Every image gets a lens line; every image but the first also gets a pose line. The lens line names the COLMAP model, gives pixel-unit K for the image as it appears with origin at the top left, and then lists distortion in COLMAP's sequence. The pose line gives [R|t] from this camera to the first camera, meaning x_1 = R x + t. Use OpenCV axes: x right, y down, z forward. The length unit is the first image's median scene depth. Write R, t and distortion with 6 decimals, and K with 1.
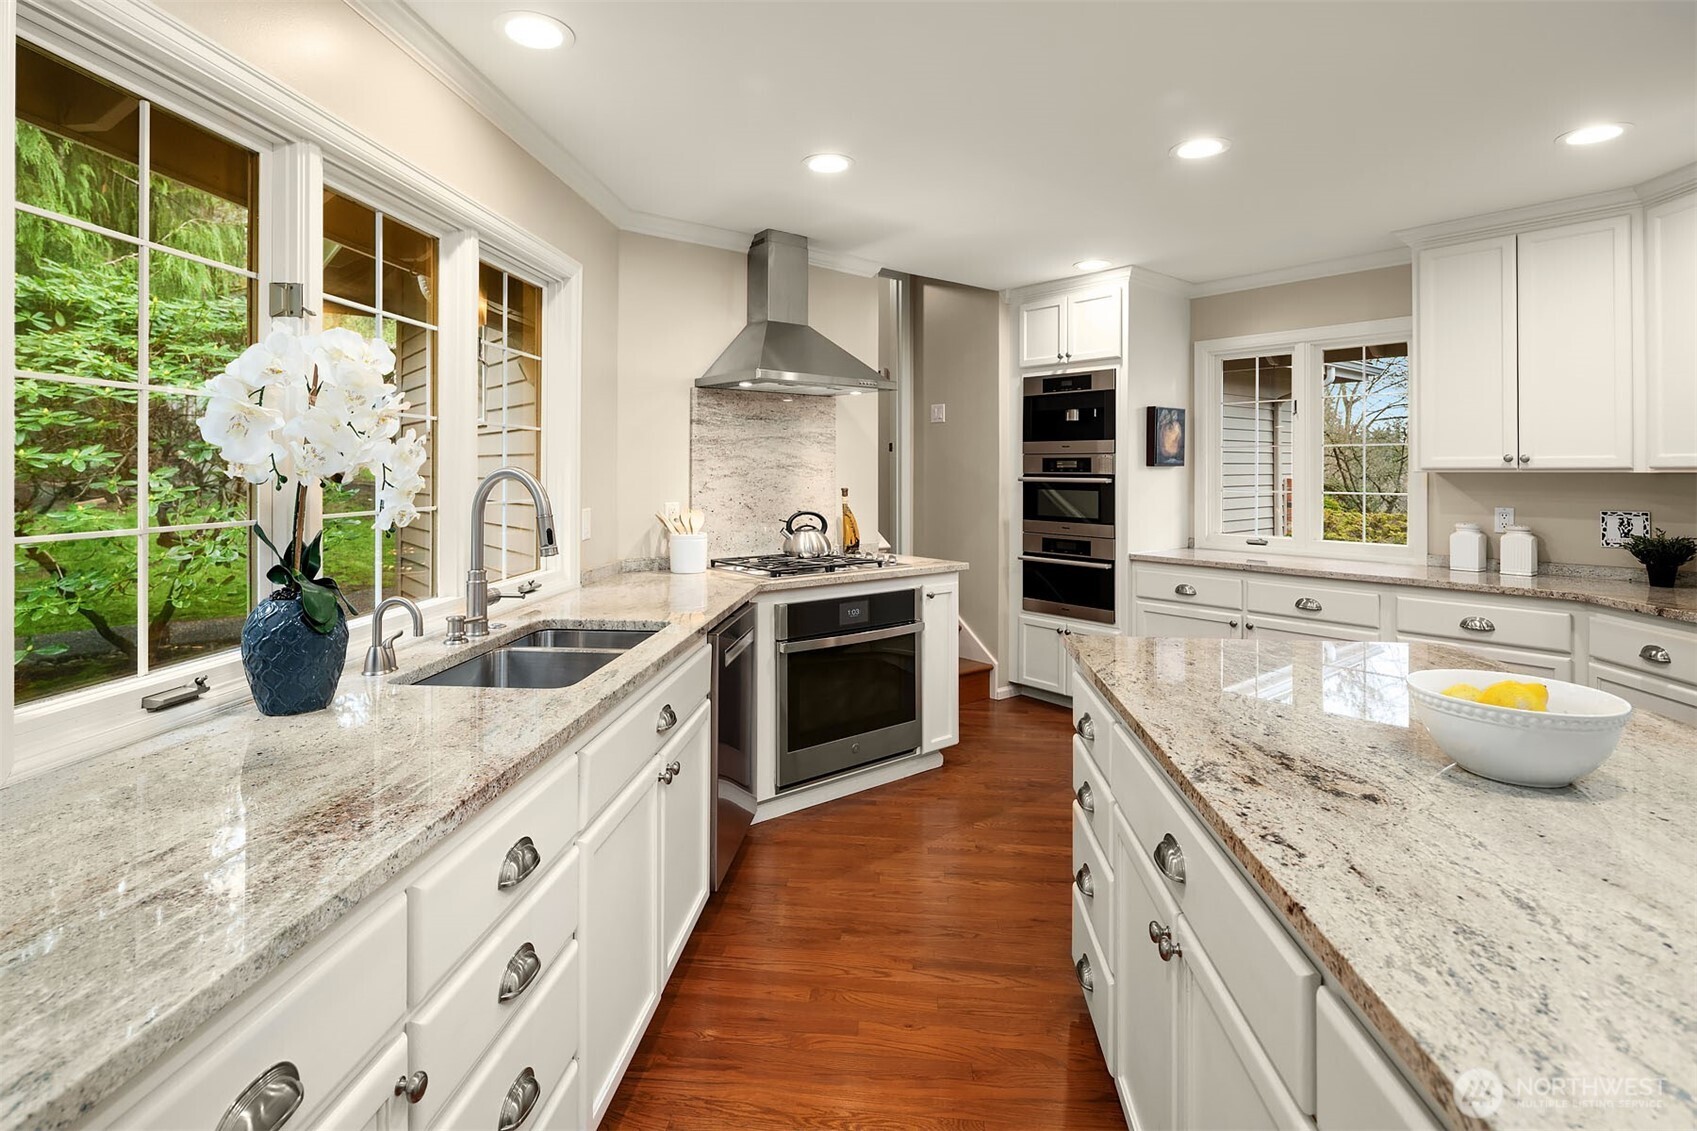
lens RADIAL K [[823.4, 0, 843.6], [0, 823.4, 464.7], [0, 0, 1]] dist [0.000353, -0.000650]
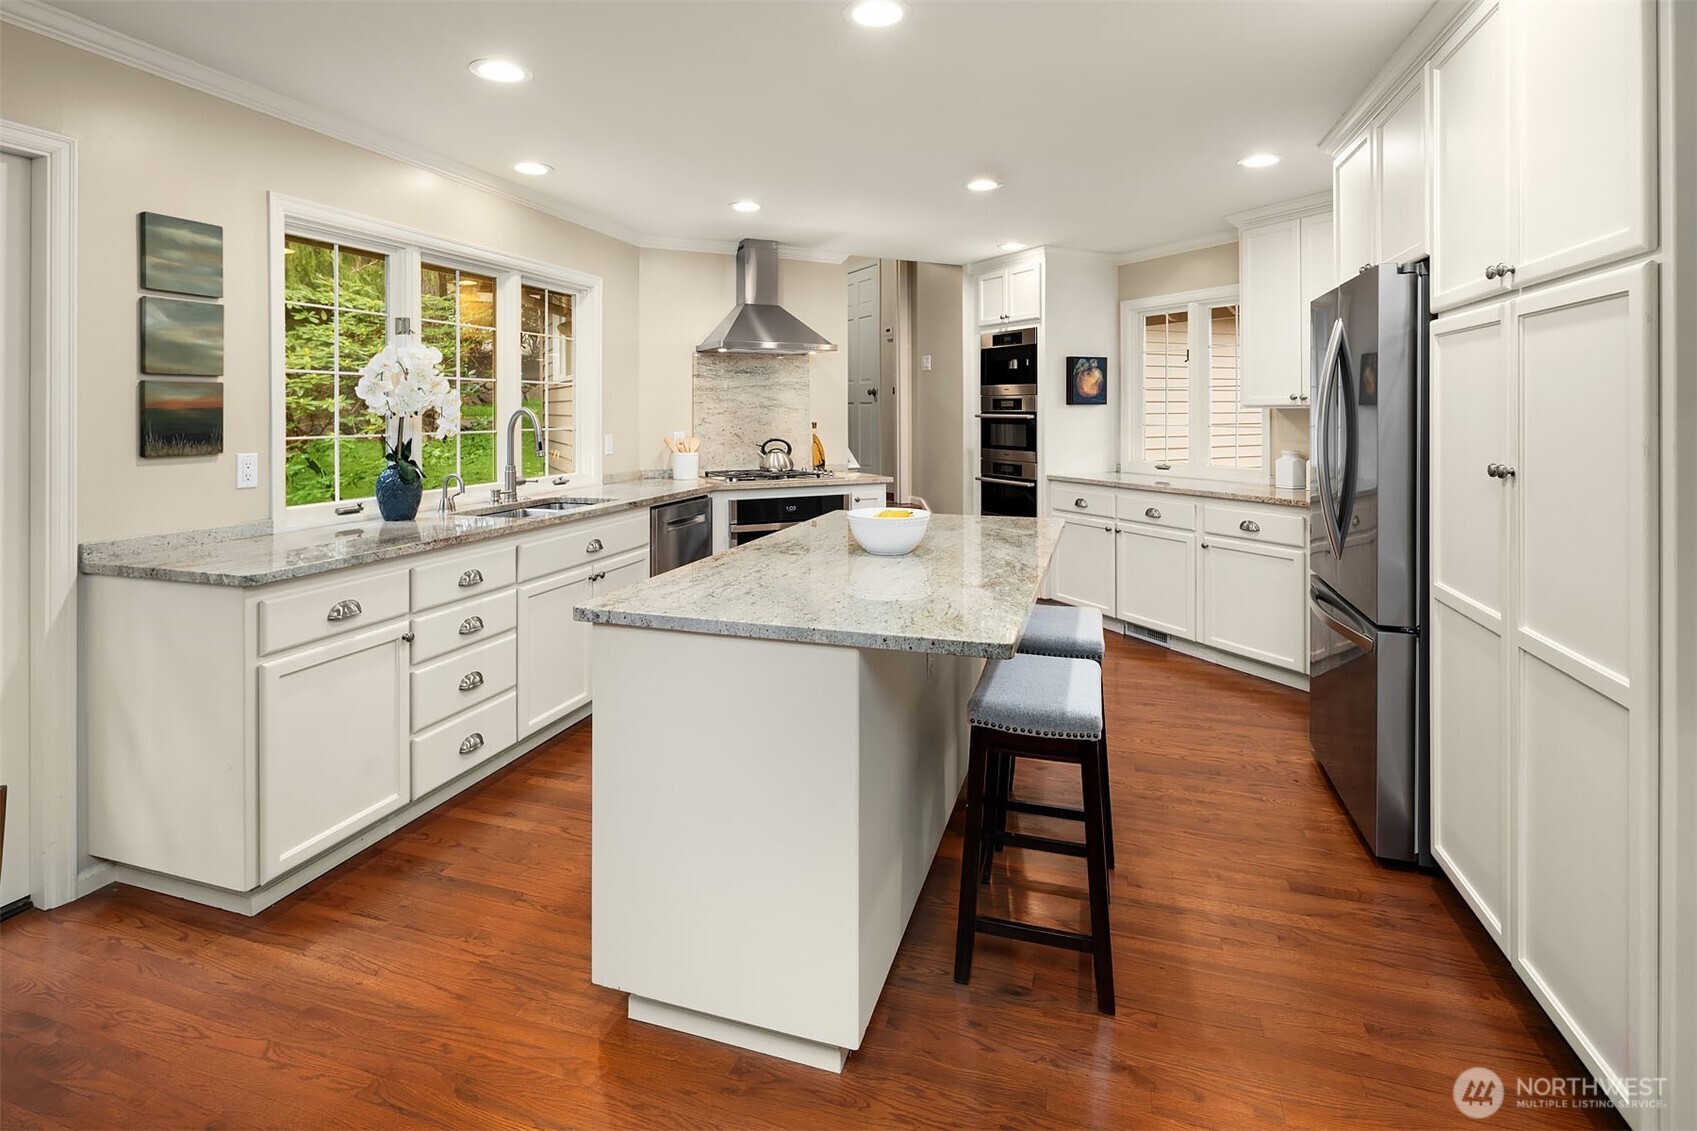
lens RADIAL K [[825.1, 0, 849.0], [0, 825.1, 408.9], [0, 0, 1]] dist [-0.000189, 0.000027]
pose [[0.977463, -0.004912, -0.211050, 0.339150], [0.005912, 0.999974, 0.004104, 0.001011], [0.211024, -0.005259, 0.977467, -0.310480]]
